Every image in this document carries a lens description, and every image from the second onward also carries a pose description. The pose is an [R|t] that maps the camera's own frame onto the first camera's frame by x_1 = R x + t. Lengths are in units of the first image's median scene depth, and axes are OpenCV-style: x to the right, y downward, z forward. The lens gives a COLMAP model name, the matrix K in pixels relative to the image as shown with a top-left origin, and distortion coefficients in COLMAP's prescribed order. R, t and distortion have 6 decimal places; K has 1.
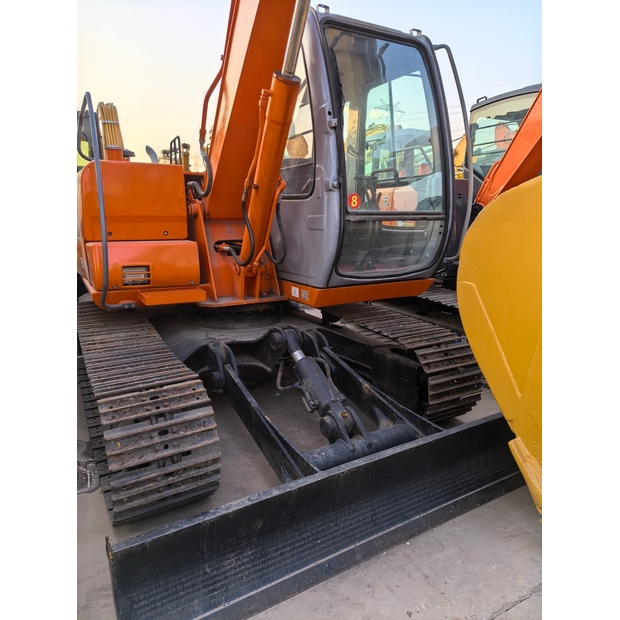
lens RADIAL K [[445.3, 0, 310.0], [0, 445.3, 310.0], [0, 0, 1]] dist [0.062951, -0.075833]
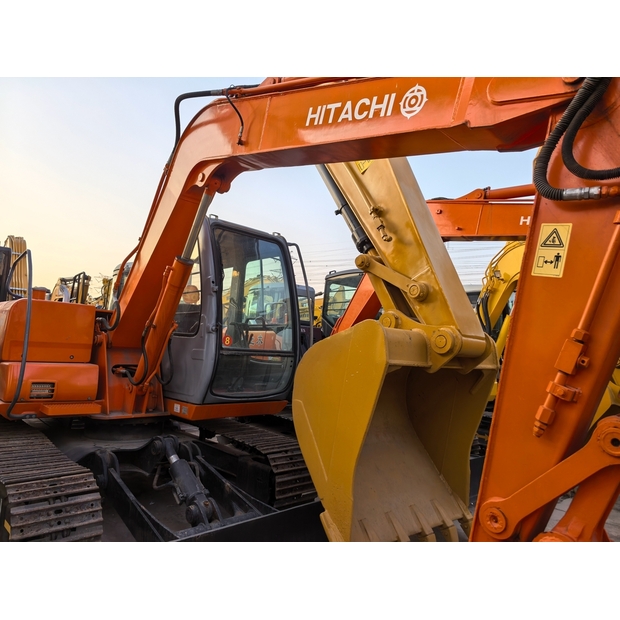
lens RADIAL K [[452.1, 0, 310.1], [0, 452.1, 301.5], [0, 0, 1]] dist [0.064094, -0.082265]
pose [[0.972326, 0.077782, 0.220299, 0.027732], [-0.007186, 0.952462, -0.304573, 0.066664], [-0.233517, 0.294561, 0.926663, -0.394249]]
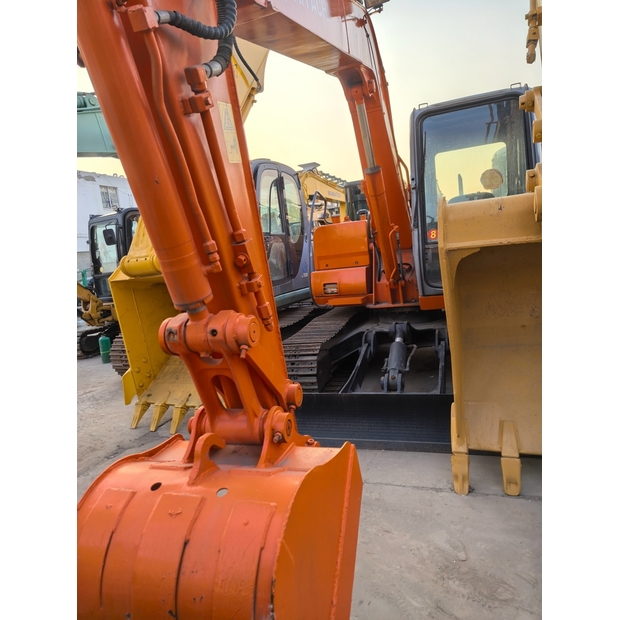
lens RADIAL K [[452.1, 0, 310.1], [0, 452.1, 301.5], [0, 0, 1]] dist [0.064094, -0.082265]
pose [[0.638727, 0.010038, -0.769368, 0.935430], [-0.055194, 0.997937, -0.032801, 0.036695], [0.767451, 0.063415, 0.637964, -0.200125]]
